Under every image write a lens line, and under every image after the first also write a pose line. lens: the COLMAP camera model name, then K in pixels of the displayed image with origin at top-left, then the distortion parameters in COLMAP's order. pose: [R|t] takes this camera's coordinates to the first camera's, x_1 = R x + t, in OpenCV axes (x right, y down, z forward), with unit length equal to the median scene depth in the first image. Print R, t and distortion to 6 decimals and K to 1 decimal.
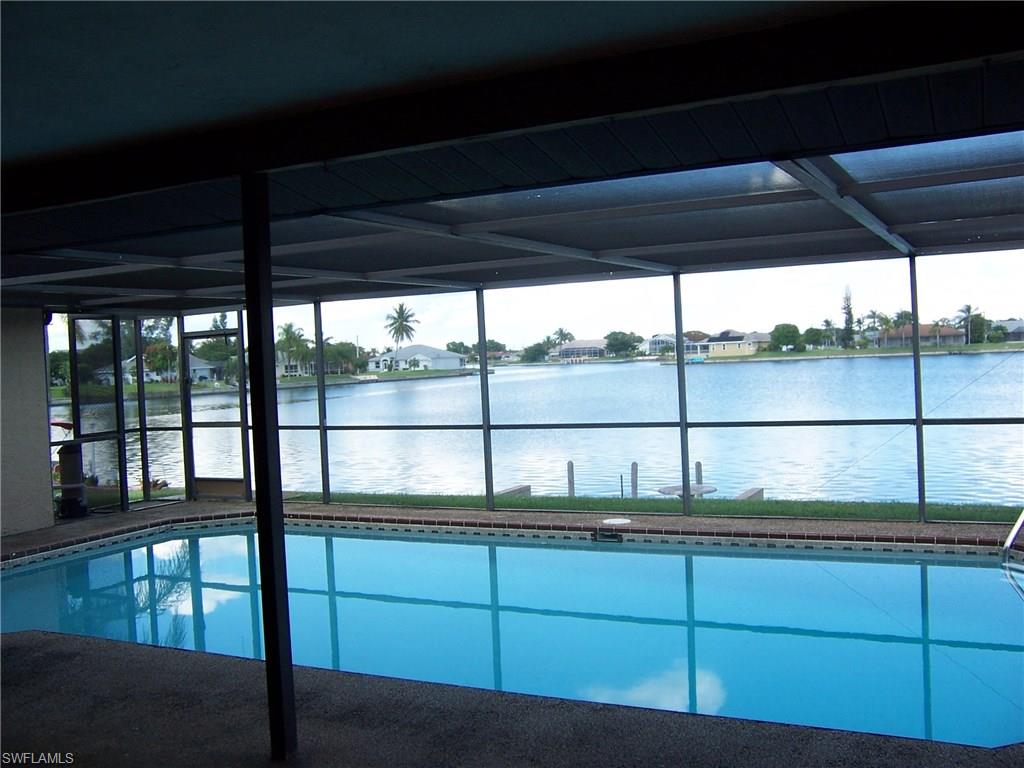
lens RADIAL K [[1005.6, 0, 513.9], [0, 1005.6, 339.2], [0, 0, 1]] dist [-0.048391, 0.000000]
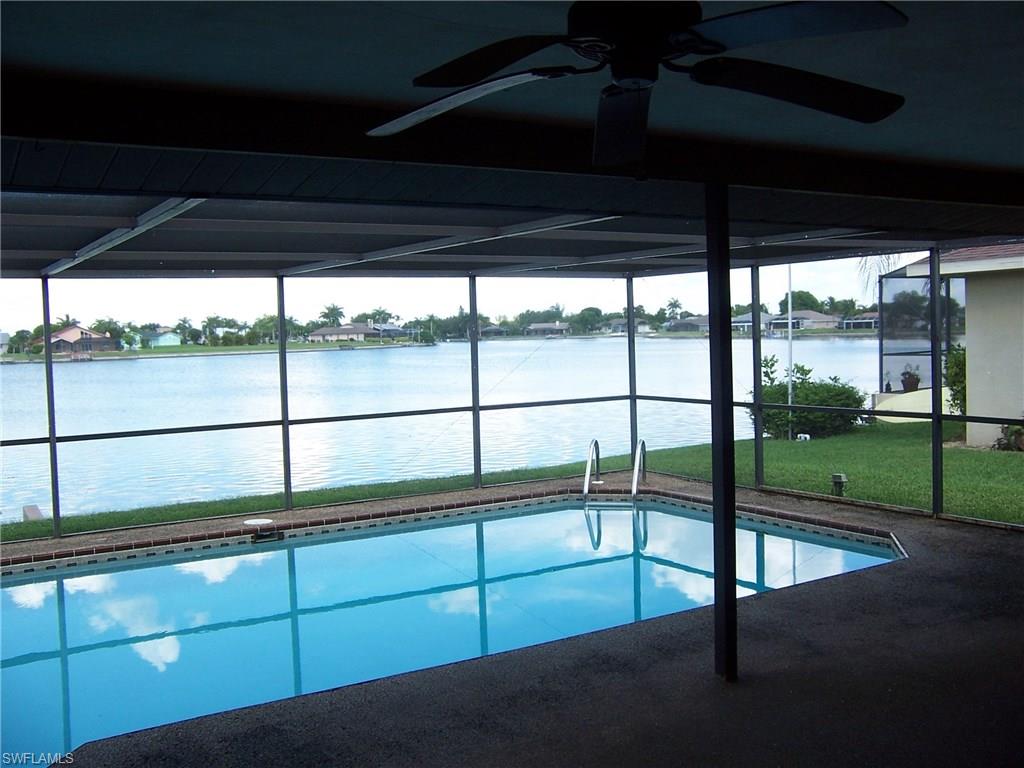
lens RADIAL K [[1005.6, 0, 507.9], [0, 1005.6, 384.1], [0, 0, 1]] dist [-0.048391, 0.000000]
pose [[0.531055, -0.010960, 0.847266, -0.704801], [-0.007389, 0.999818, 0.017565, 0.033108], [-0.847305, -0.015589, 0.530878, 0.326134]]
